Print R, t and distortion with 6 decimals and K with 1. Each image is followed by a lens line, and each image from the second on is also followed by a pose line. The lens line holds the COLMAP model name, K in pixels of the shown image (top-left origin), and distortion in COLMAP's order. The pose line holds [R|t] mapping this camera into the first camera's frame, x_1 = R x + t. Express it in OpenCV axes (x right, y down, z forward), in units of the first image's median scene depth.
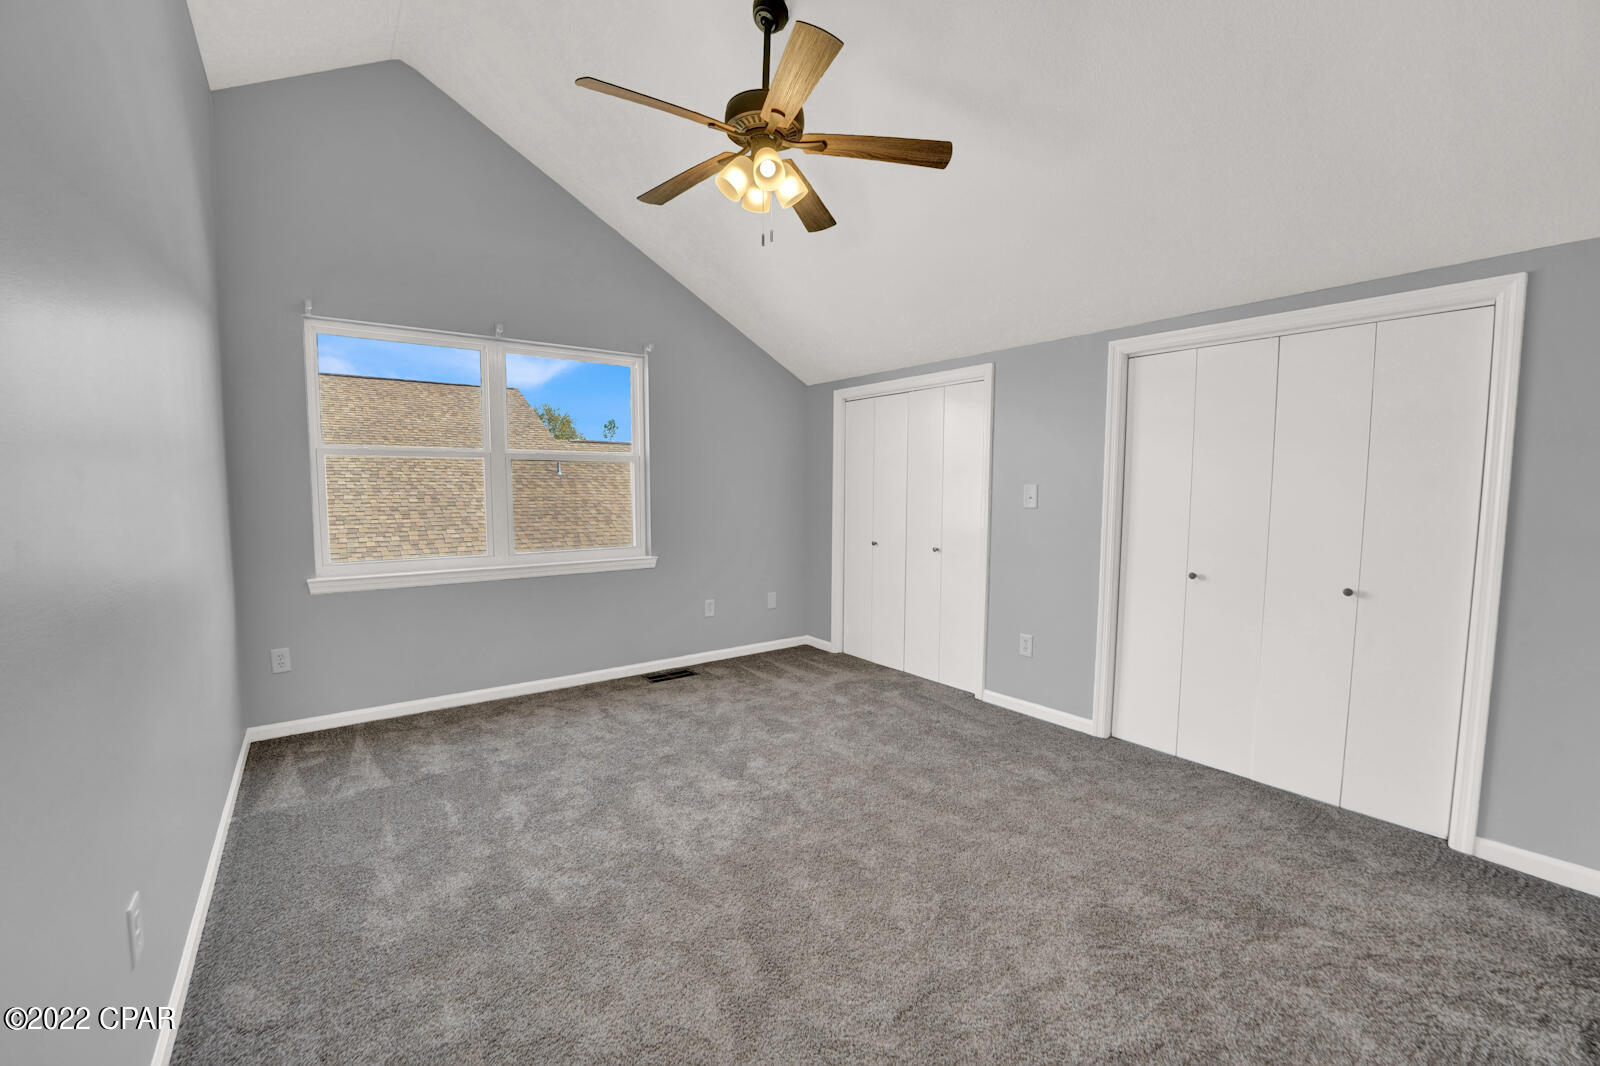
lens RADIAL K [[652.5, 0, 787.6], [0, 652.5, 539.5], [0, 0, 1]] dist [-0.027533, 0.001820]
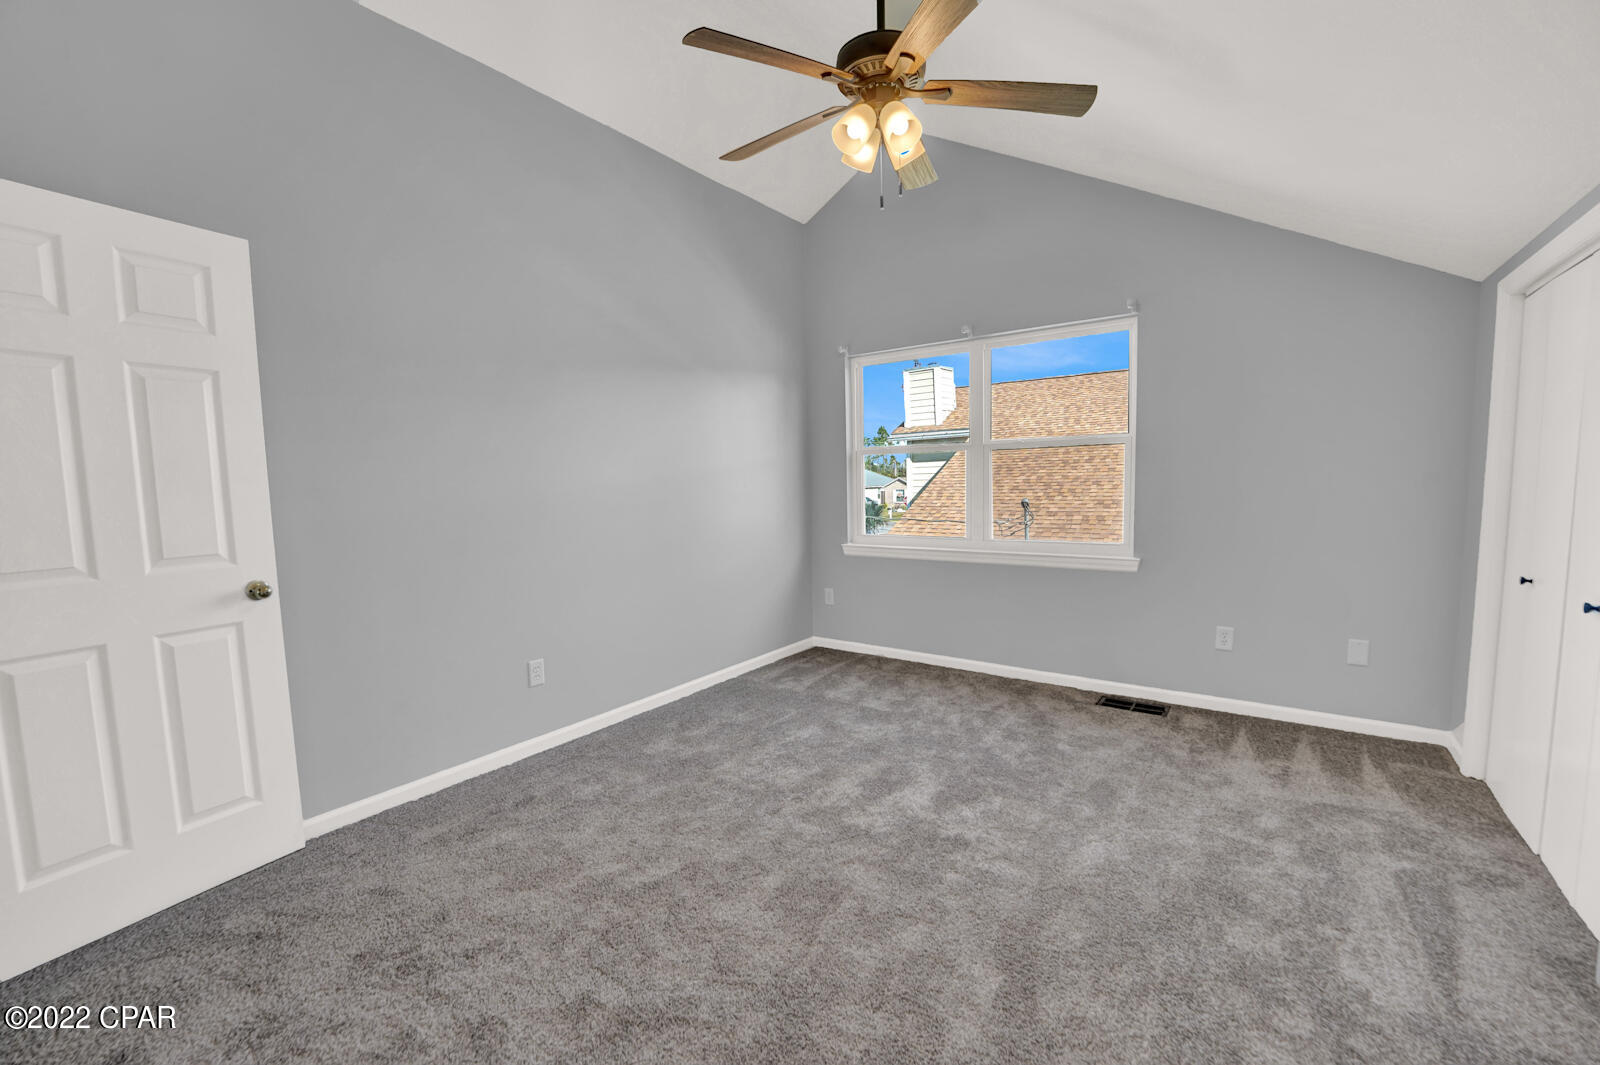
lens RADIAL K [[647.1, 0, 783.6], [0, 647.1, 544.5], [0, 0, 1]] dist [-0.028868, 0.002705]
pose [[0.290785, 0.087348, -0.952793, 0.534594], [-0.054940, 0.995705, 0.074515, -0.033248], [0.955210, 0.030679, 0.294335, 0.415124]]
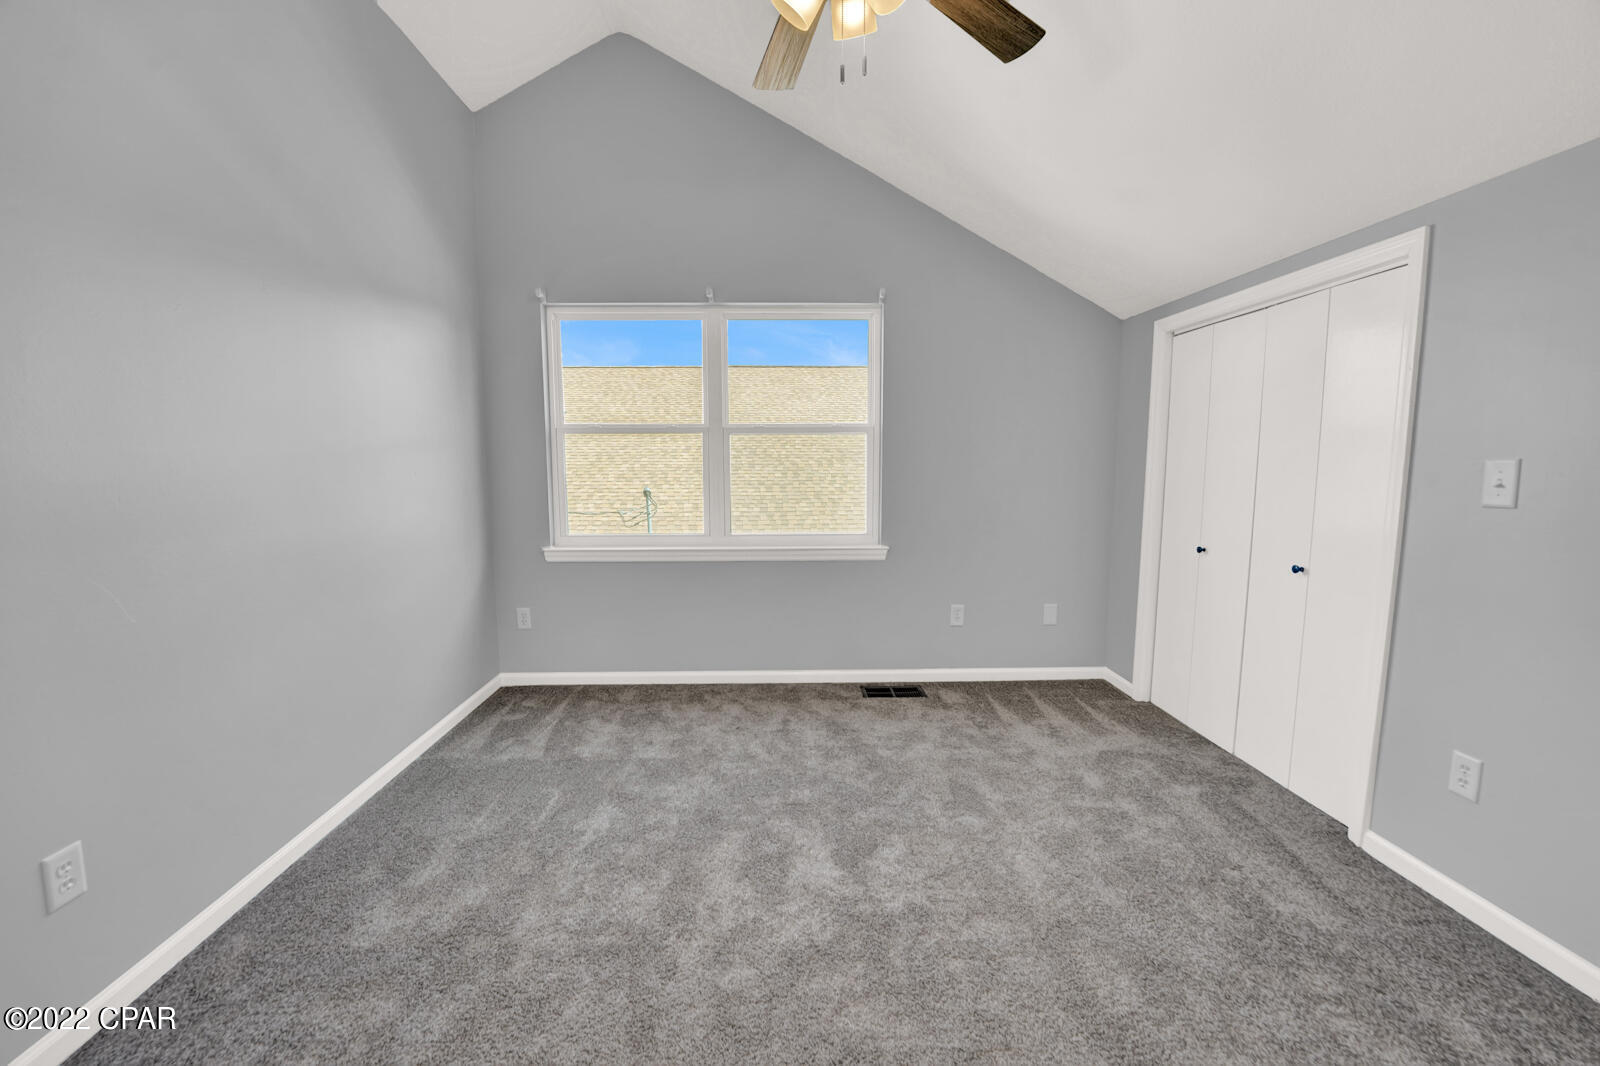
lens RADIAL K [[652.5, 0, 783.3], [0, 652.5, 535.5], [0, 0, 1]] dist [-0.027533, 0.001820]
pose [[0.821731, 0.060725, -0.566631, 0.198527], [-0.043262, 0.998085, 0.044223, -0.024089], [0.568231, -0.011826, 0.822784, 0.293765]]
